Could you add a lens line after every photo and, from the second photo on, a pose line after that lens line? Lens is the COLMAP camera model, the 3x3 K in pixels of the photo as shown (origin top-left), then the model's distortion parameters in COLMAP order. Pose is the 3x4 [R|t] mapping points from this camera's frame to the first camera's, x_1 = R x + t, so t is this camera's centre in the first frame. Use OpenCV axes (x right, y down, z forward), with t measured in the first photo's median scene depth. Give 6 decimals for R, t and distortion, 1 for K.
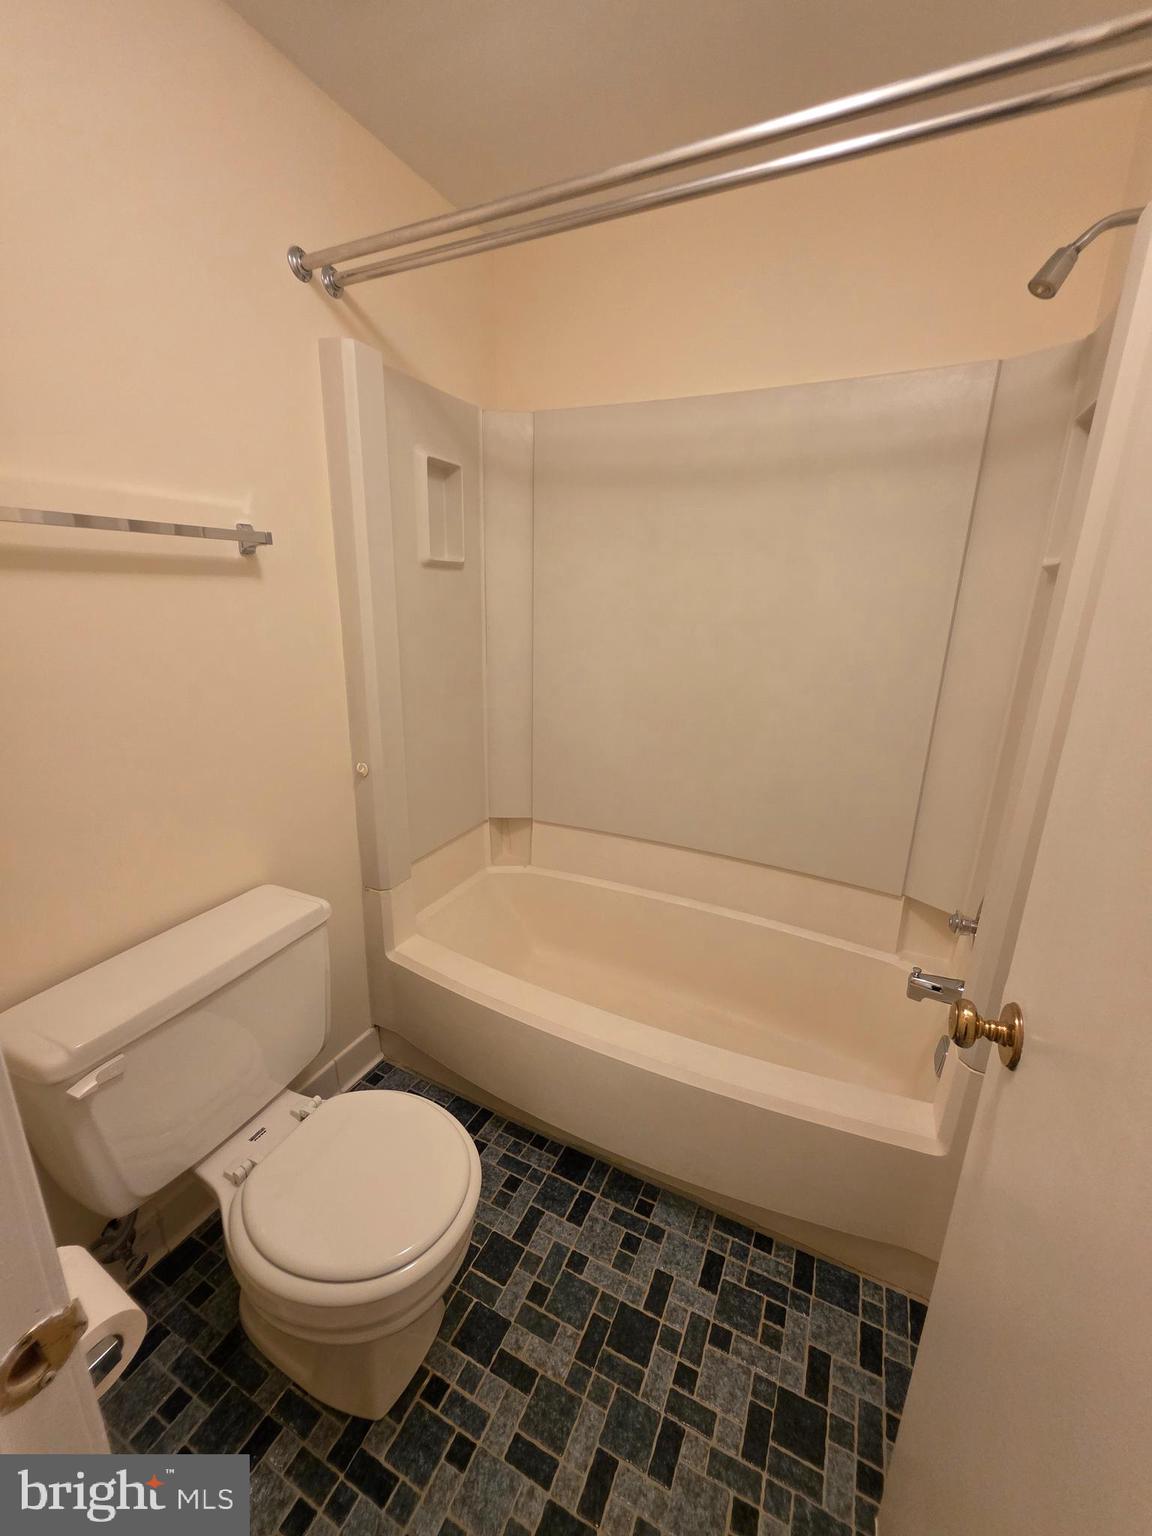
lens RADIAL K [[615.5, 0, 579.5], [0, 615.5, 763.3], [0, 0, 1]] dist [0.002765, -0.000282]
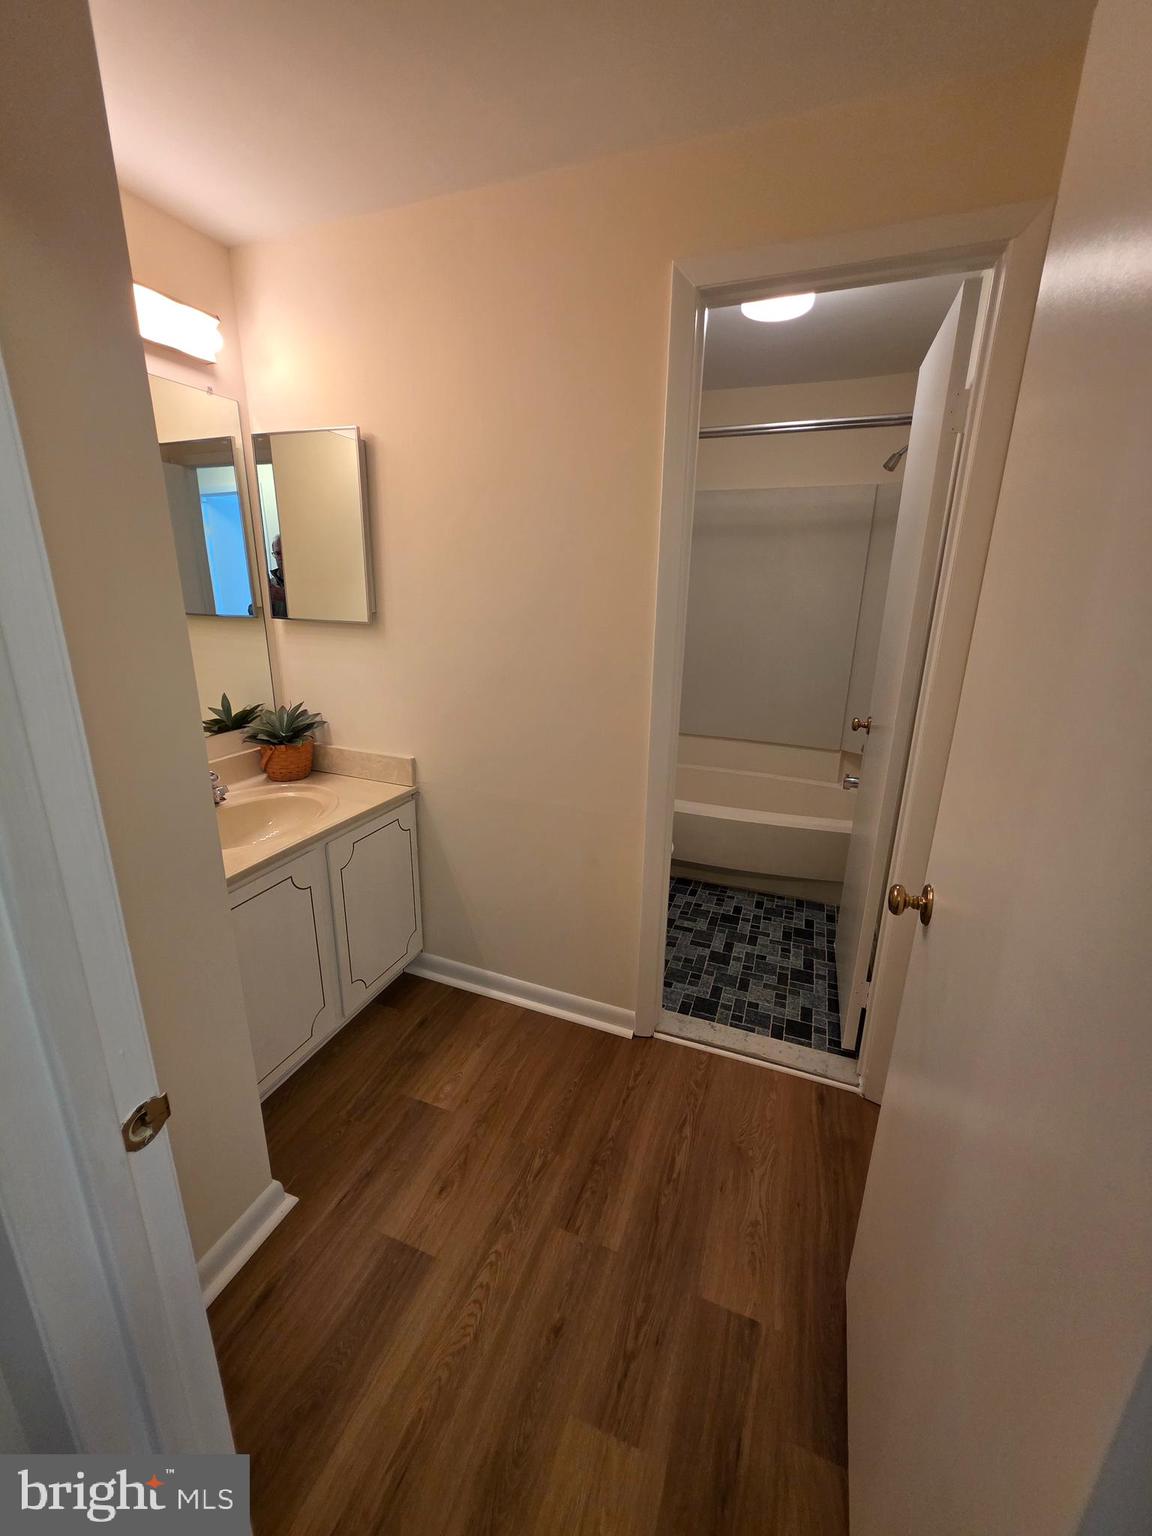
lens RADIAL K [[615.5, 0, 567.0], [0, 615.5, 767.5], [0, 0, 1]] dist [0.002765, -0.000282]
pose [[0.997811, -0.040433, 0.052335, -0.598809], [0.038534, 0.998579, 0.036802, 0.243342], [-0.053748, -0.034705, 0.997951, -1.204342]]
